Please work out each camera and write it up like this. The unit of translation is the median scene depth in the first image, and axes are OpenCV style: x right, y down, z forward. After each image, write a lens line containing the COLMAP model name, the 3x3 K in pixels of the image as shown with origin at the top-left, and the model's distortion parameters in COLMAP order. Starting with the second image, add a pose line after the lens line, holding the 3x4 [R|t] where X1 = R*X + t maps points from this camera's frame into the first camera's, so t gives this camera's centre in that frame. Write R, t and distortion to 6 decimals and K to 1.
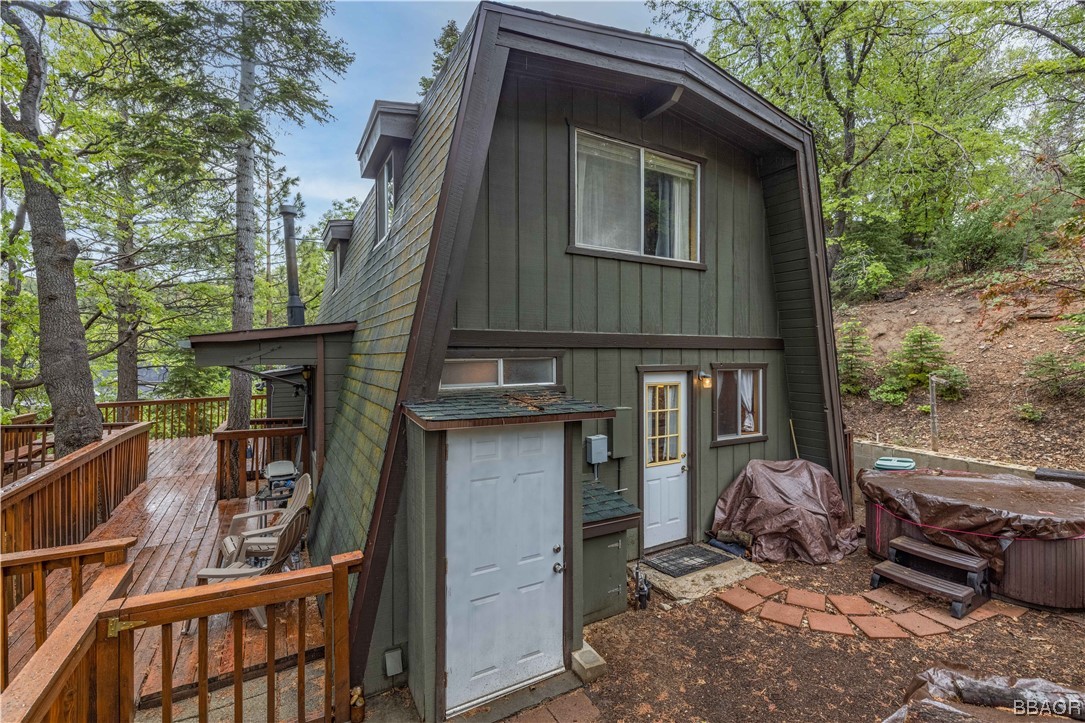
lens RADIAL K [[466.8, 0, 542.9], [0, 466.8, 360.0], [0, 0, 1]] dist [-0.007403, -0.000021]
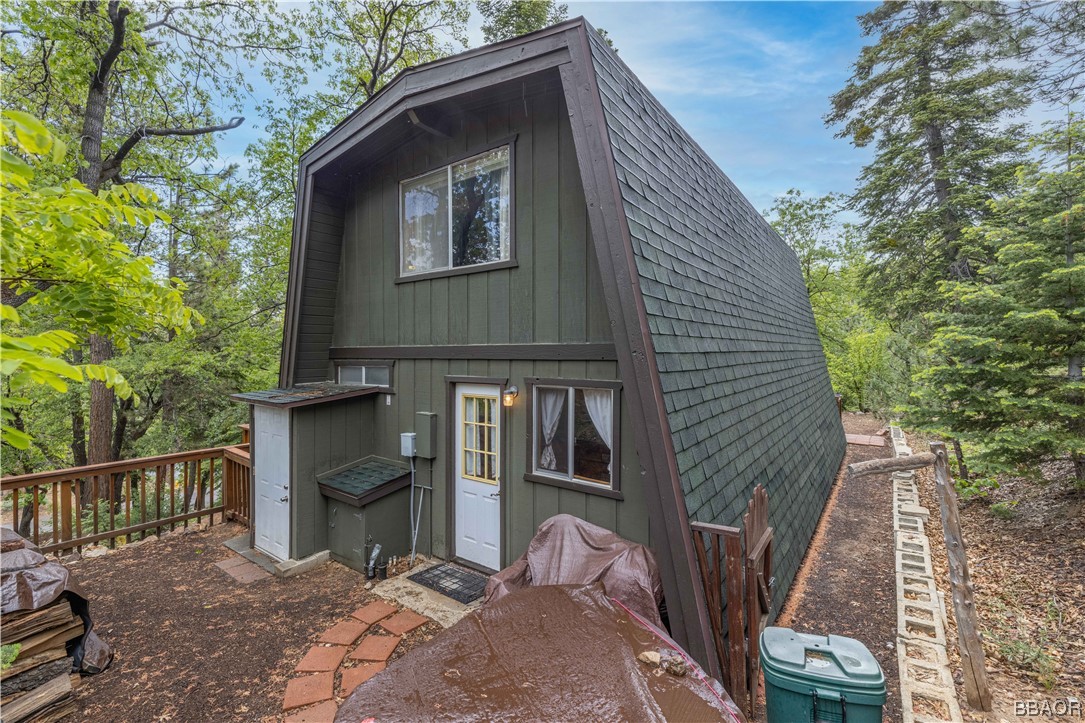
lens RADIAL K [[466.8, 0, 547.0], [0, 466.8, 355.2], [0, 0, 1]] dist [-0.007403, -0.000021]
pose [[0.420788, 0.003681, -0.907151, 1.239642], [-0.006053, 0.999981, 0.001250, -0.036771], [0.907139, 0.004965, 0.420802, 0.760125]]
